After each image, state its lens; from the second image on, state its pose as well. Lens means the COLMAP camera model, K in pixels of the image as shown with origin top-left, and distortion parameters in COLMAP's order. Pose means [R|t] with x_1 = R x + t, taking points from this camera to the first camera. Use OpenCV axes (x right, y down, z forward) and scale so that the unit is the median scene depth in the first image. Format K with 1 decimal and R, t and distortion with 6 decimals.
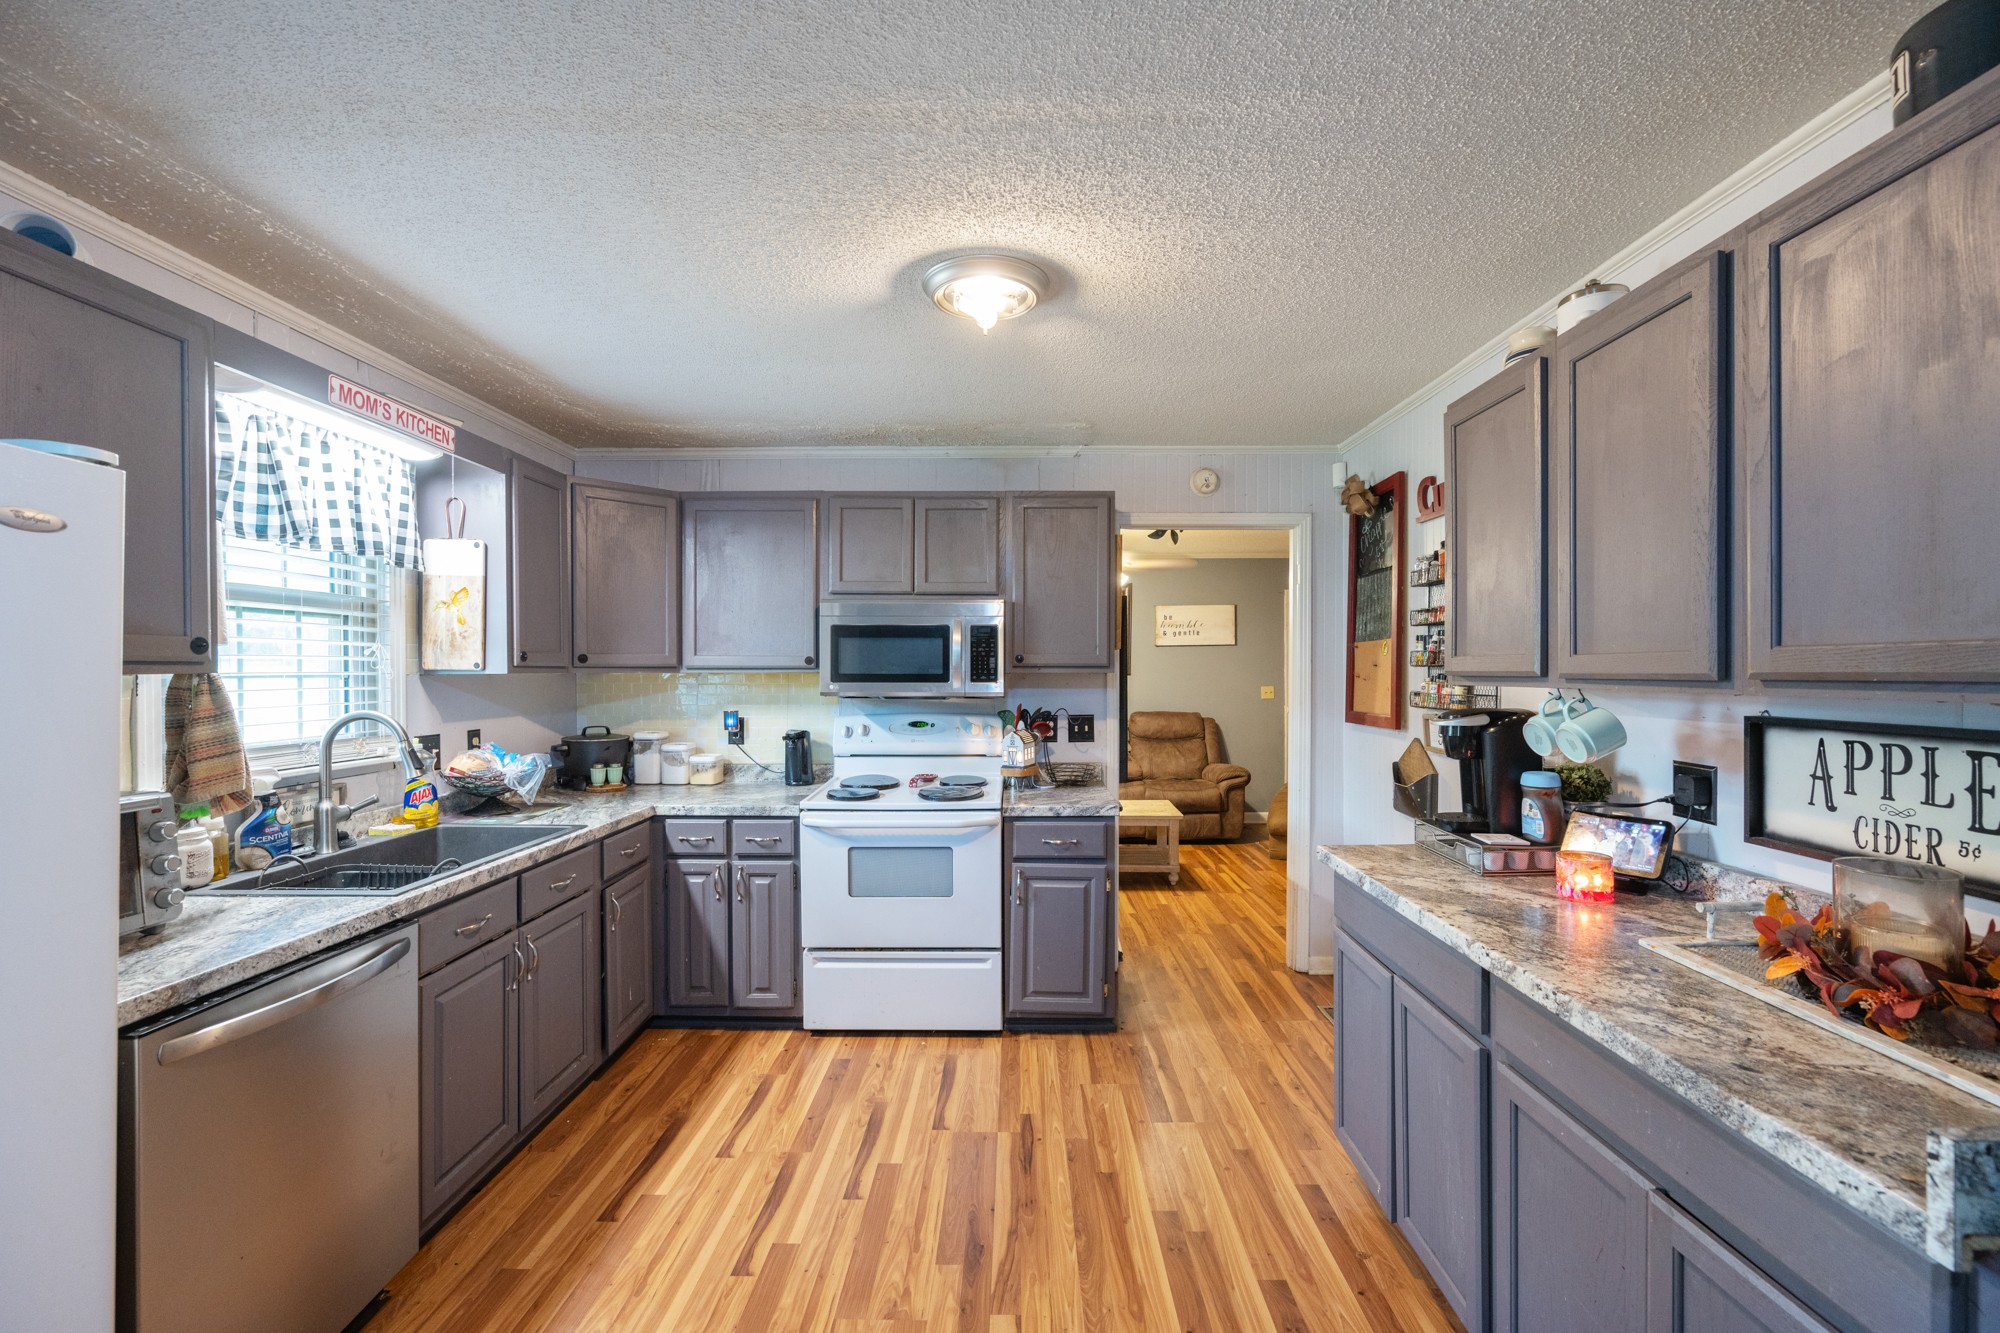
lens RADIAL K [[811.2, 0, 1005.4], [0, 811.2, 671.9], [0, 0, 1]] dist [-0.000974, 0.000353]
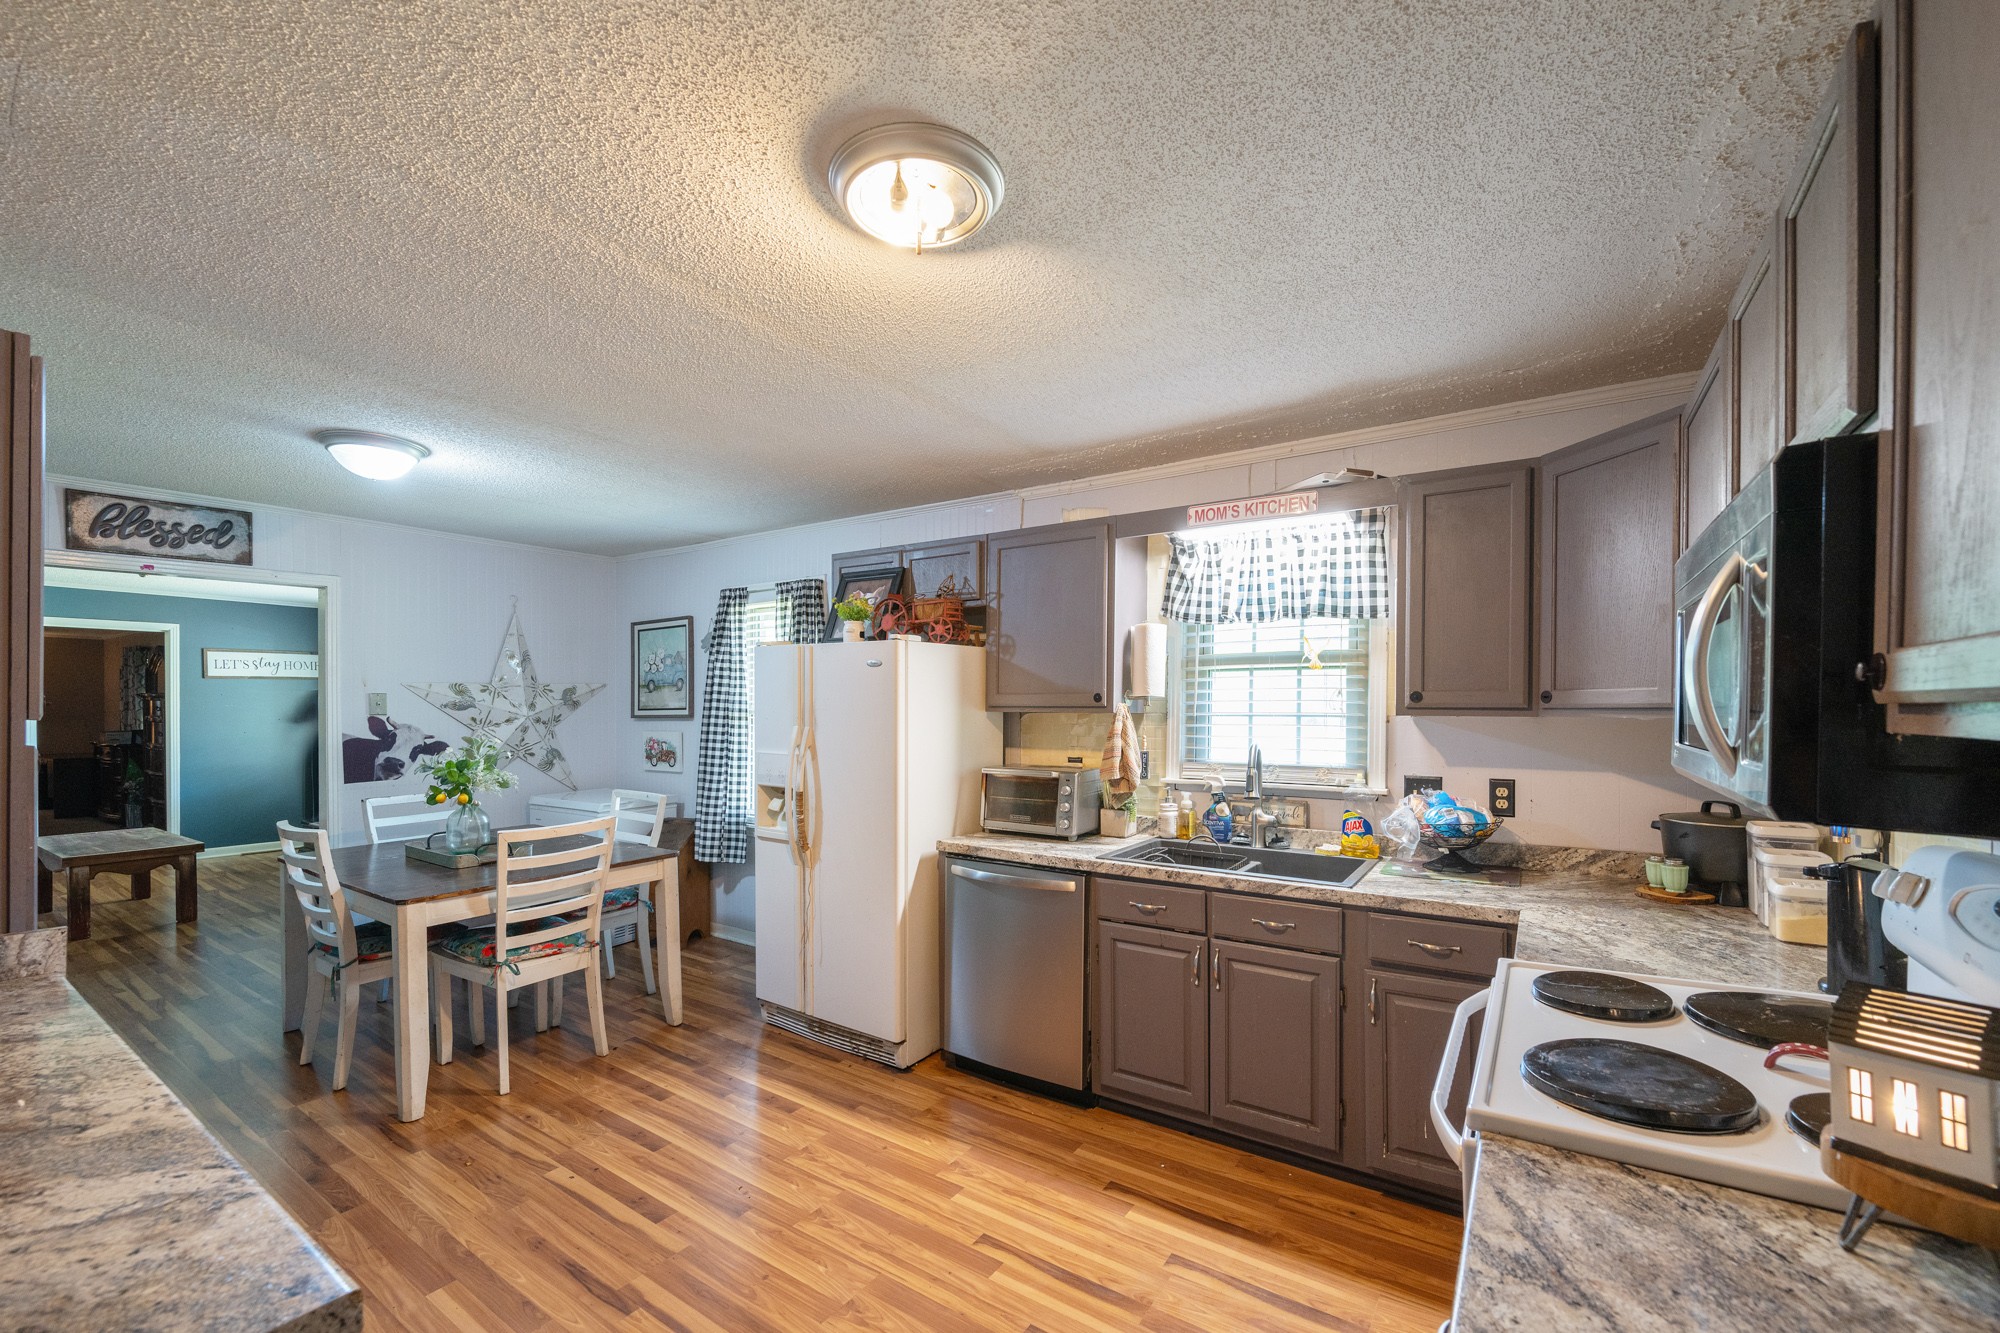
lens RADIAL K [[811.2, 0, 1009.0], [0, 811.2, 709.7], [0, 0, 1]] dist [-0.000974, 0.000353]
pose [[-0.541272, 0.003556, -0.840840, 0.515112], [-0.002116, 0.999982, 0.005591, -0.011100], [0.840845, 0.004805, -0.541255, 1.383210]]
